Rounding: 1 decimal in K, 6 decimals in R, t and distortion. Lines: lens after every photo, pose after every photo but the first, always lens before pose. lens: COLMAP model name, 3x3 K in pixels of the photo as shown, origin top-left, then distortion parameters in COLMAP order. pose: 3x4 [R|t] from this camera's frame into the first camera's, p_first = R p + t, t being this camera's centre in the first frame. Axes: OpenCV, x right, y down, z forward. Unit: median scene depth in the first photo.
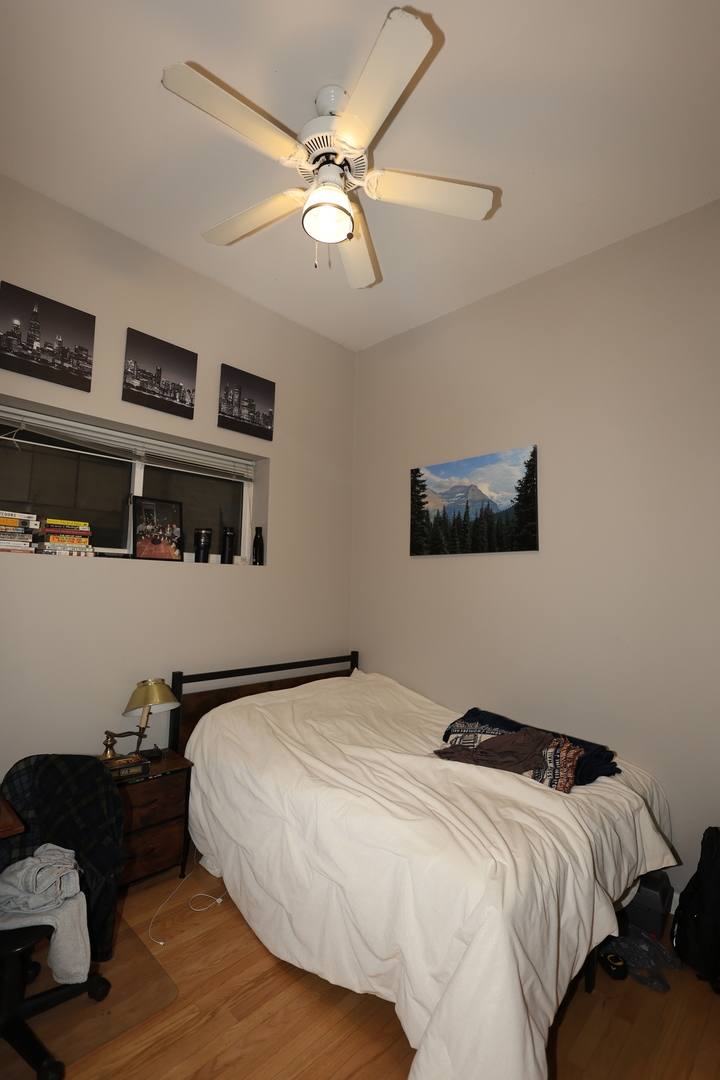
lens RADIAL K [[500.6, 0, 354.1], [0, 500.6, 538.4], [0, 0, 1]] dist [0.000448, 0.001317]
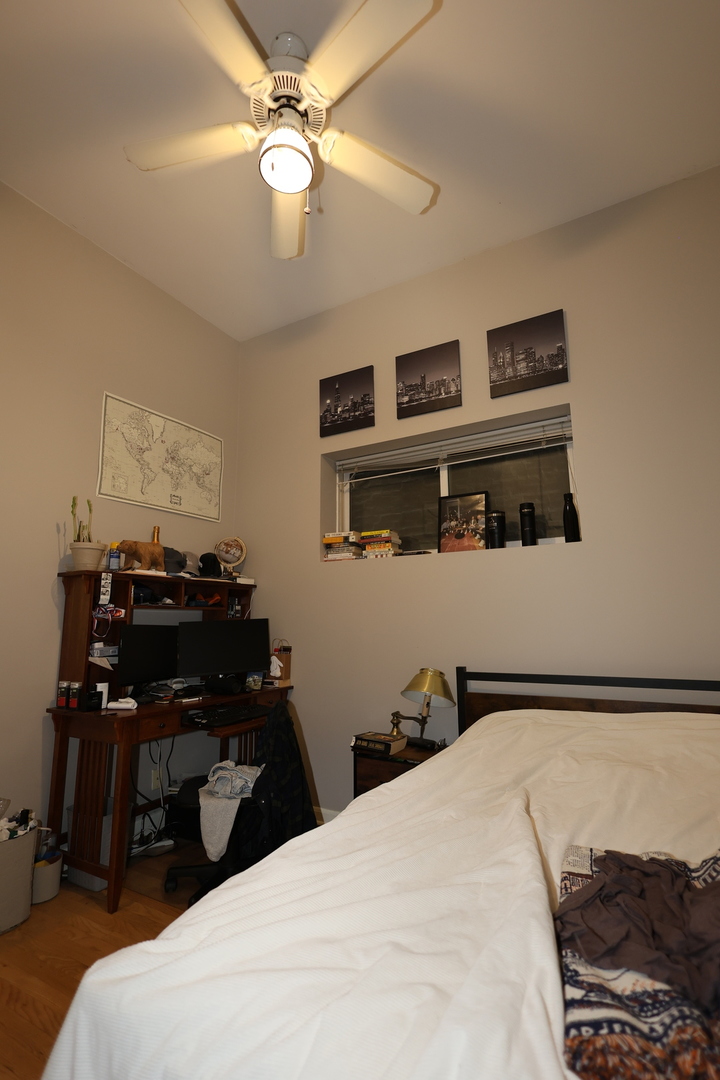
lens RADIAL K [[500.6, 0, 368.9], [0, 500.6, 539.3], [0, 0, 1]] dist [0.000448, 0.001317]
pose [[0.258837, -0.180808, -0.948847, 0.531562], [0.106715, 0.981664, -0.157951, 0.159393], [0.960008, -0.060373, 0.273386, 0.581412]]
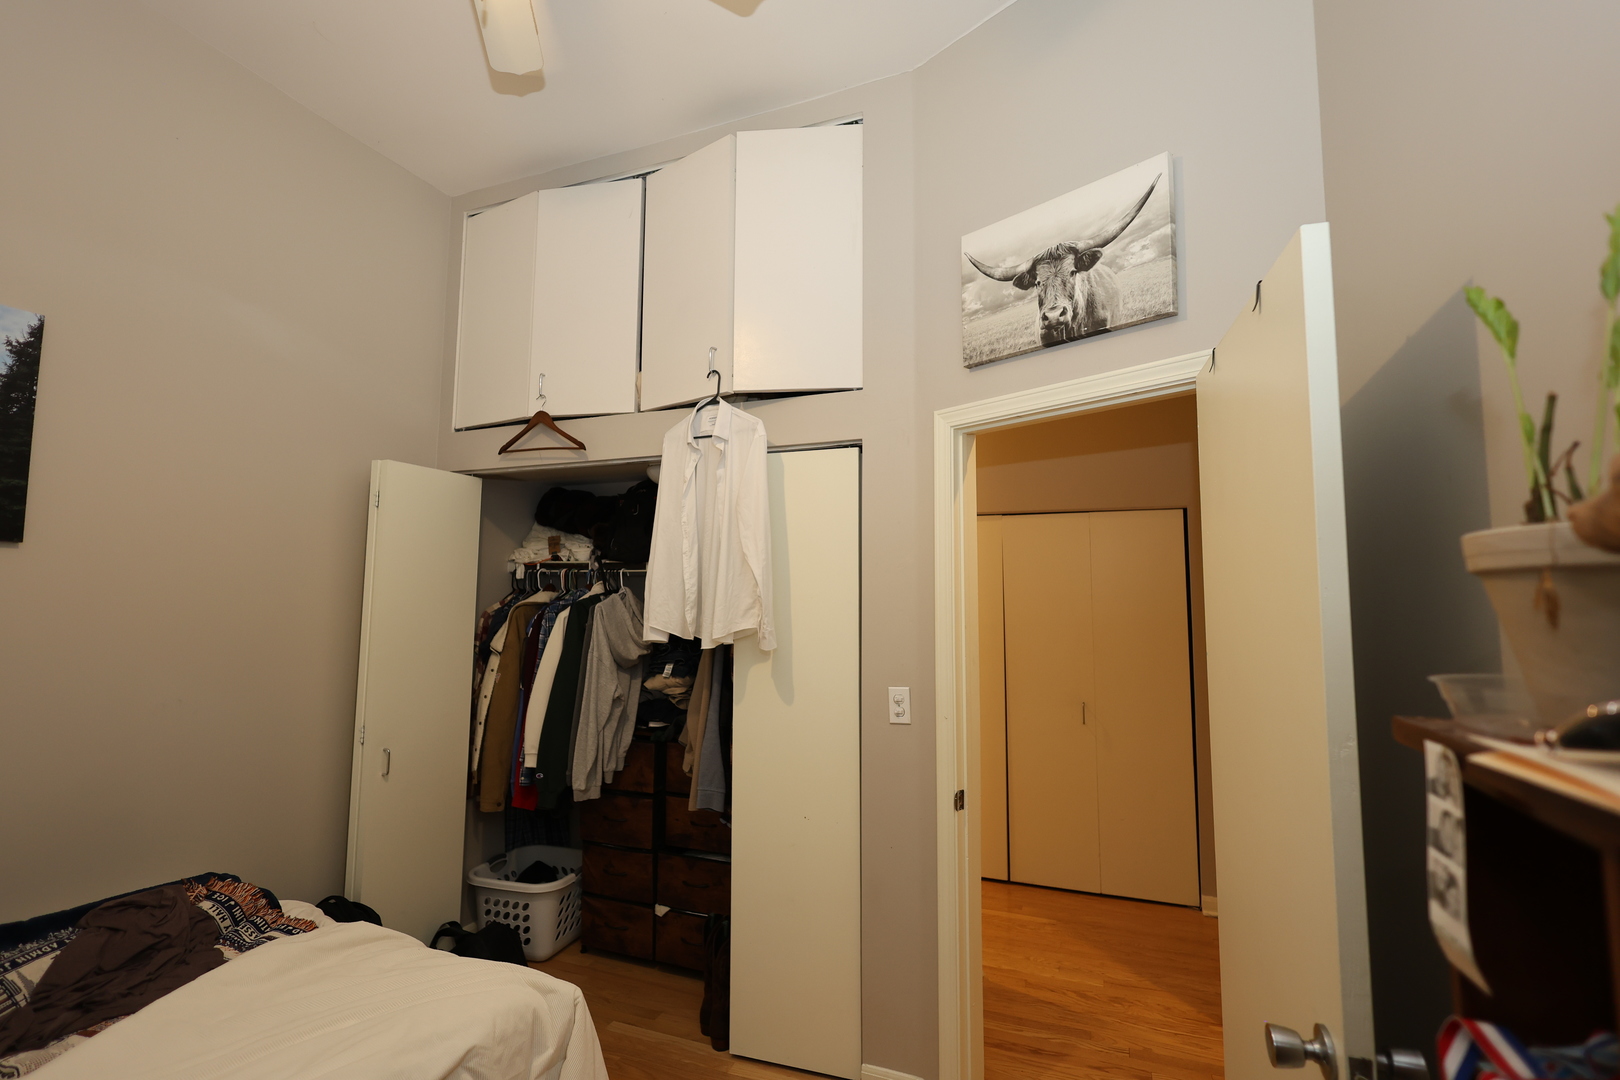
lens RADIAL K [[751.0, 0, 804.5], [0, 751.0, 534.5], [0, 0, 1]] dist [0.000448, 0.001317]
pose [[-0.406999, 0.053420, 0.911865, -0.577505], [-0.107177, 0.988600, -0.105753, 0.013362], [-0.907119, -0.140772, -0.396634, 0.630928]]
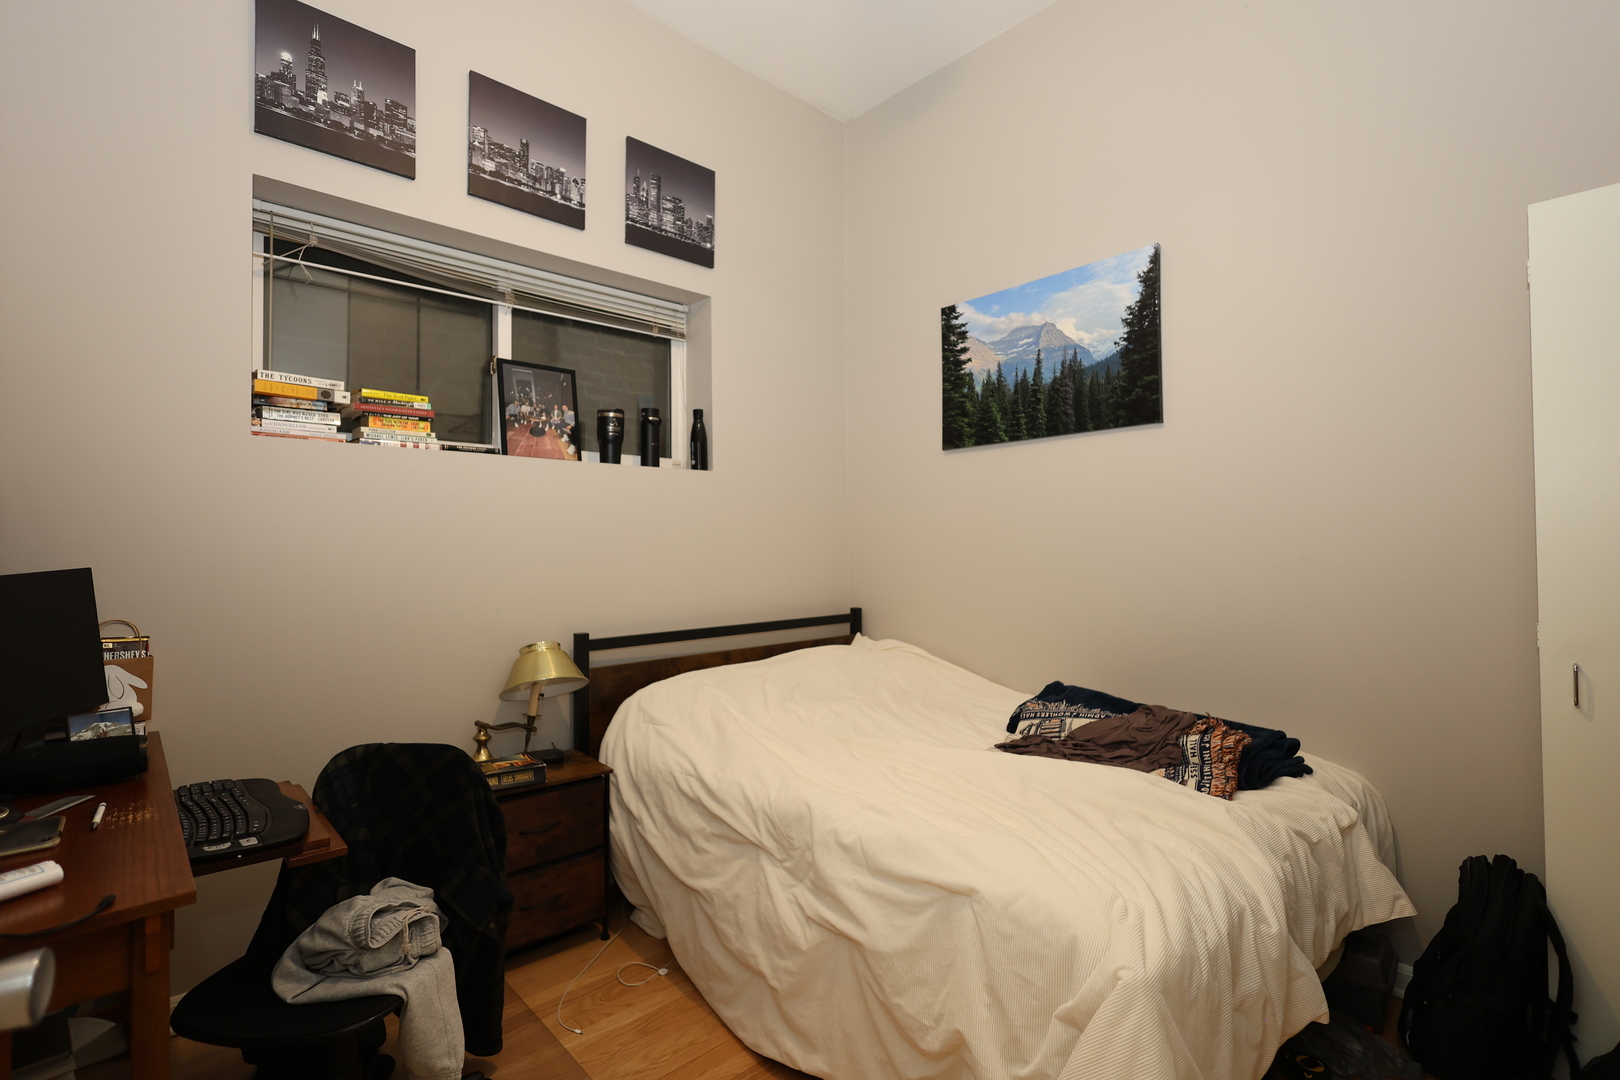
lens RADIAL K [[751.0, 0, 799.0], [0, 751.0, 532.9], [0, 0, 1]] dist [0.000448, 0.001317]
pose [[0.998062, -0.027946, -0.055598, -0.020374], [0.032142, 0.996585, 0.076067, 0.075272], [0.053282, -0.077706, 0.995551, 0.074067]]
